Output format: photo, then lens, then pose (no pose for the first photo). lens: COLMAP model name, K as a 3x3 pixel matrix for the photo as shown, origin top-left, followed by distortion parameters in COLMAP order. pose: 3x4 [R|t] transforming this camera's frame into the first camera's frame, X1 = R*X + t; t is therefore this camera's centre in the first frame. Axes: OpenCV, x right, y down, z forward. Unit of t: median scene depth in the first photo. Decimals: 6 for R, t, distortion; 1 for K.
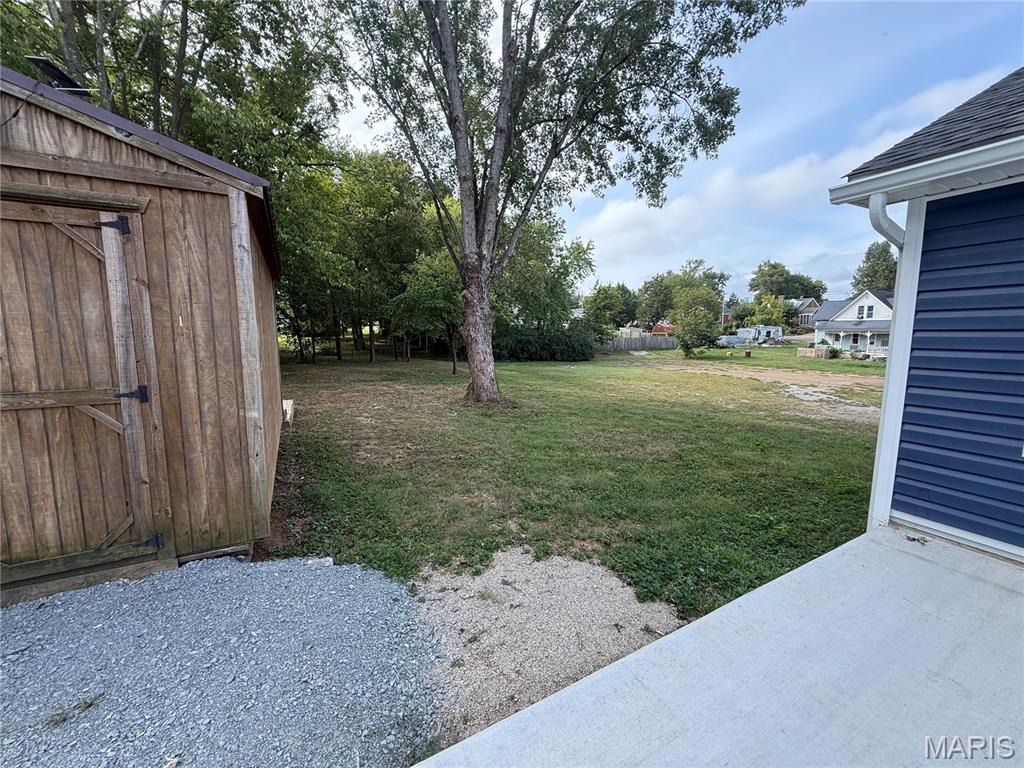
lens RADIAL K [[401.1, 0, 512.0], [0, 401.1, 384.0], [0, 0, 1]] dist [-0.001087, -0.000148]
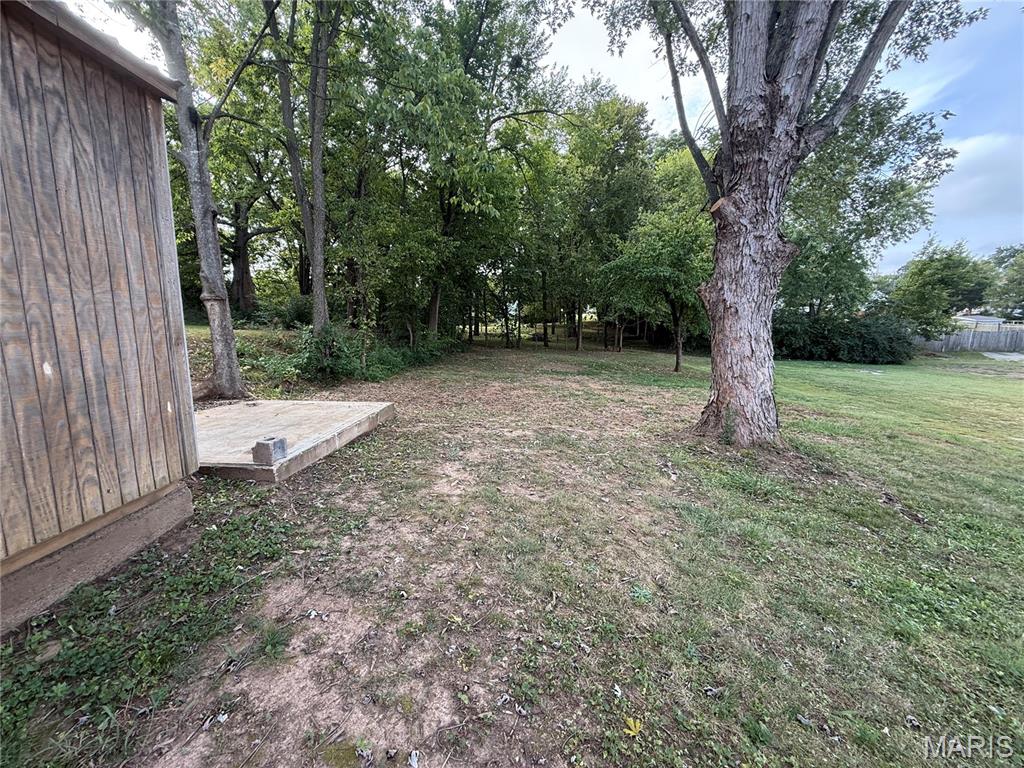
lens RADIAL K [[401.1, 0, 512.0], [0, 401.1, 384.0], [0, 0, 1]] dist [-0.001087, -0.000148]
pose [[0.860331, 0.089308, -0.501851, -0.031448], [-0.077099, 0.996004, 0.045076, -0.011493], [0.503871, -0.000088, 0.863779, 0.206082]]
